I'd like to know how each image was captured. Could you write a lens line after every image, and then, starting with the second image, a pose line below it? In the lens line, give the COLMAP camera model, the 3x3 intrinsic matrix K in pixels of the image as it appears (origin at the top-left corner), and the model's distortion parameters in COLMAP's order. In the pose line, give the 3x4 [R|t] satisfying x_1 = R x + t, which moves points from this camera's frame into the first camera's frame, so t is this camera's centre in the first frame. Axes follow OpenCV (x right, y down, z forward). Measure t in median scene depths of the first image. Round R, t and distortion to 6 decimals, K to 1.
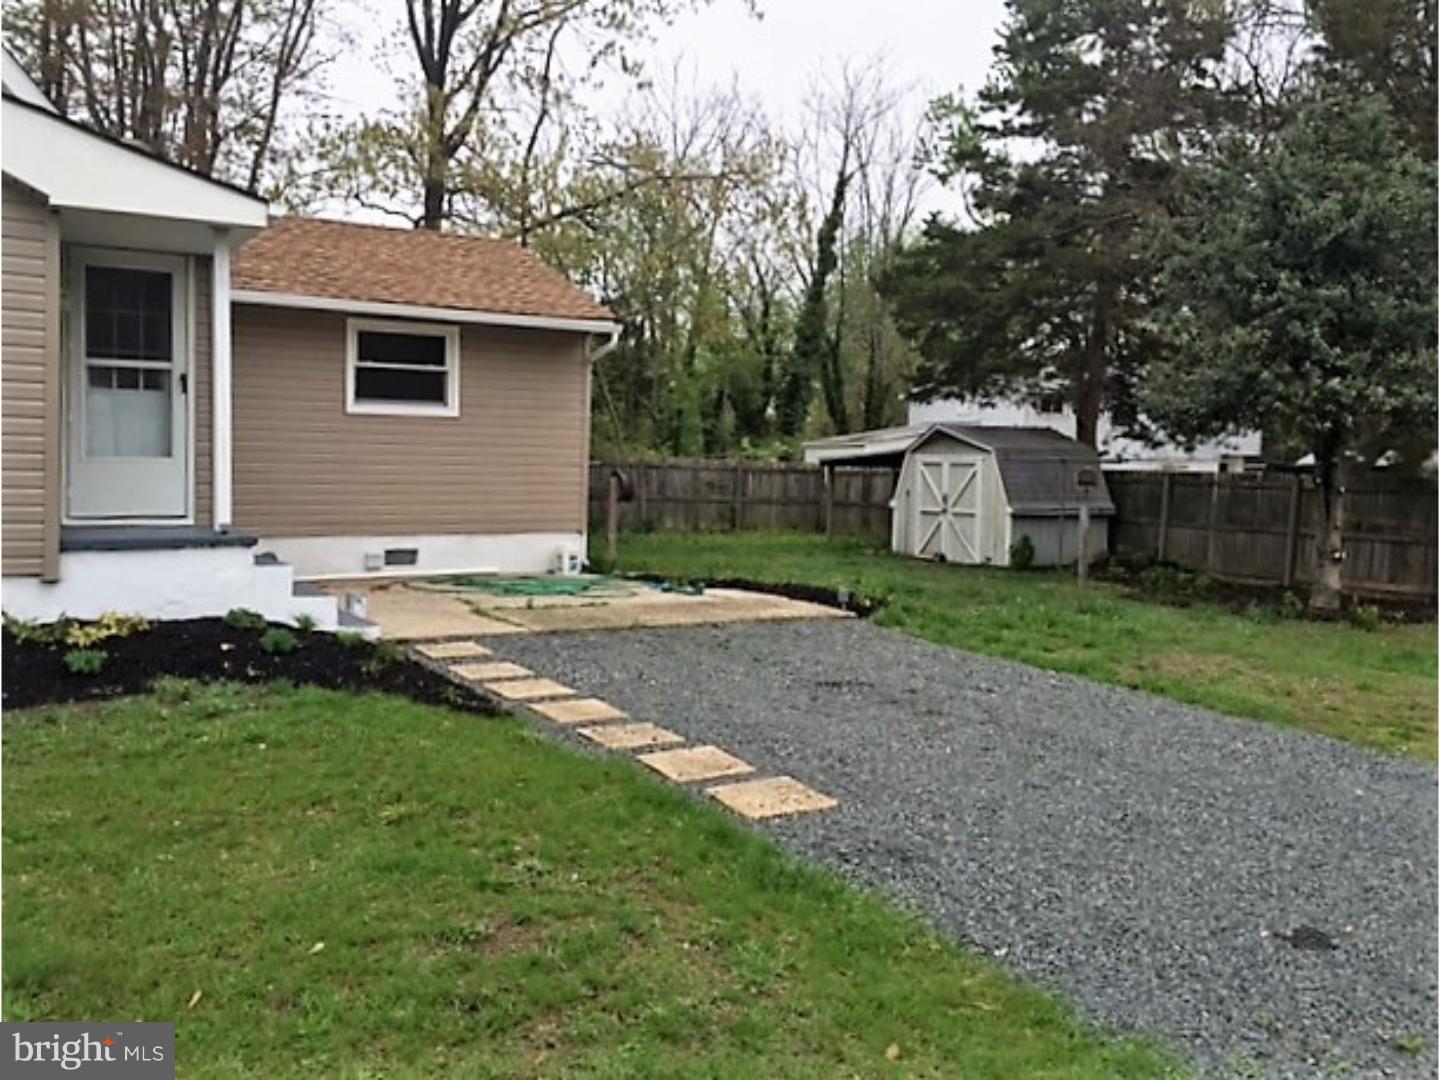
lens RADIAL K [[1265.1, 0, 720.0], [0, 1265.1, 540.0], [0, 0, 1]] dist [0.046346, -0.013550]
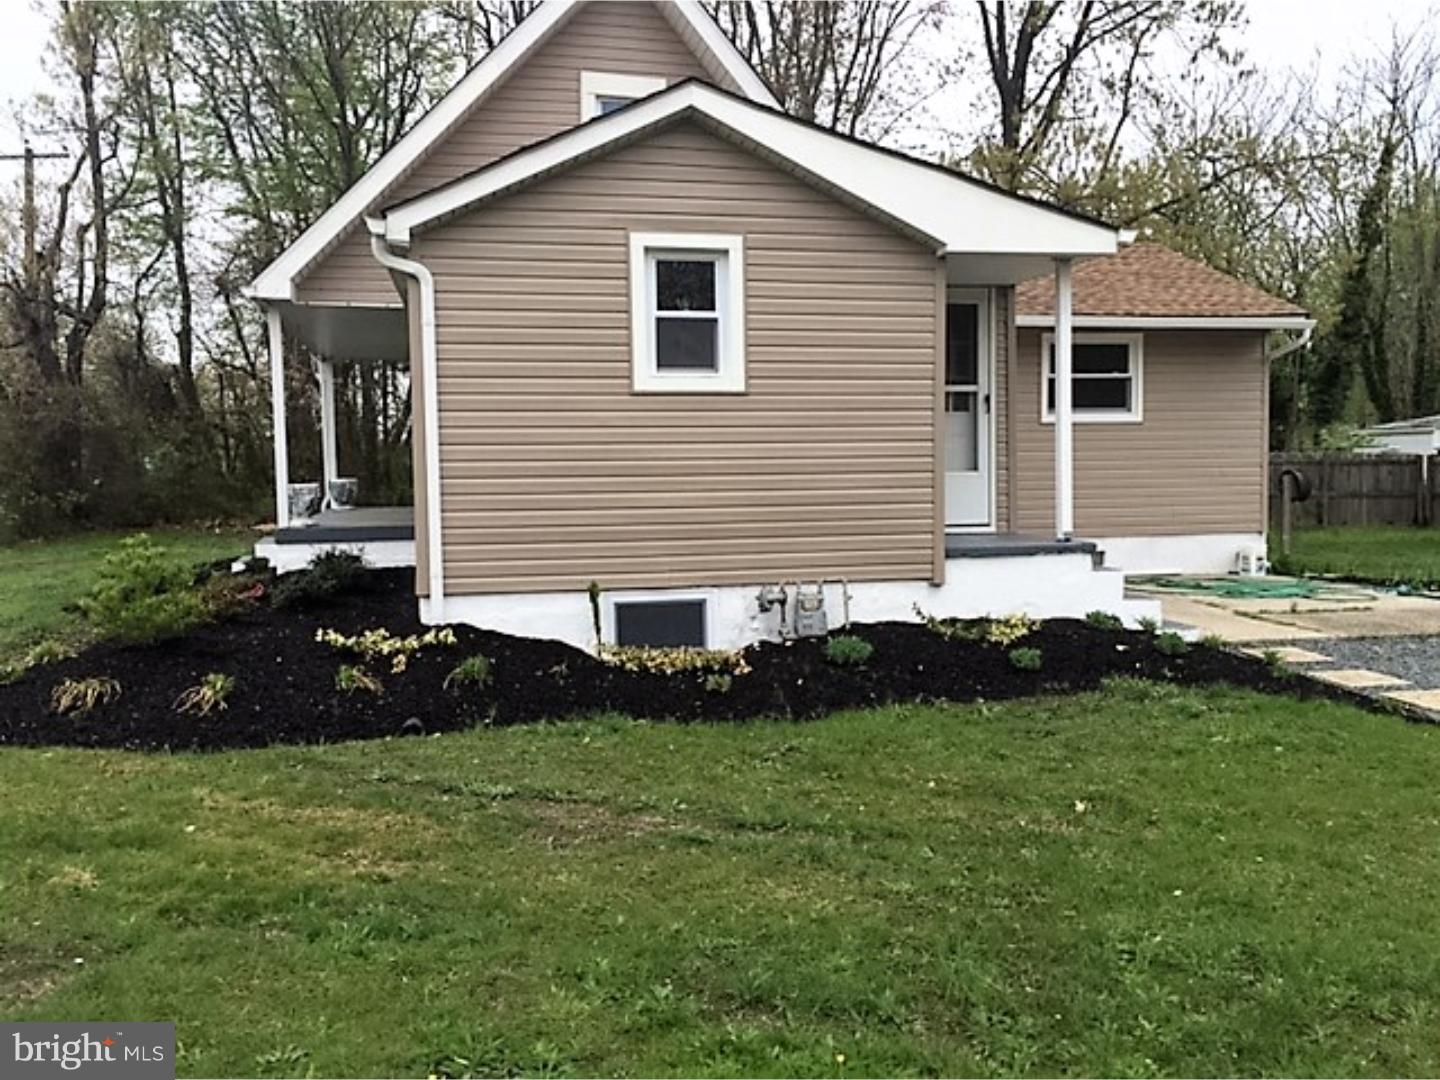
lens RADIAL K [[1201.2, 0, 720.0], [0, 1201.2, 540.0], [0, 0, 1]] dist [0.129093, -0.220787]
pose [[0.937455, -0.005472, -0.348063, -0.184381], [0.006912, 0.999972, 0.002897, -0.006549], [0.348038, -0.005122, 0.937467, -0.041894]]
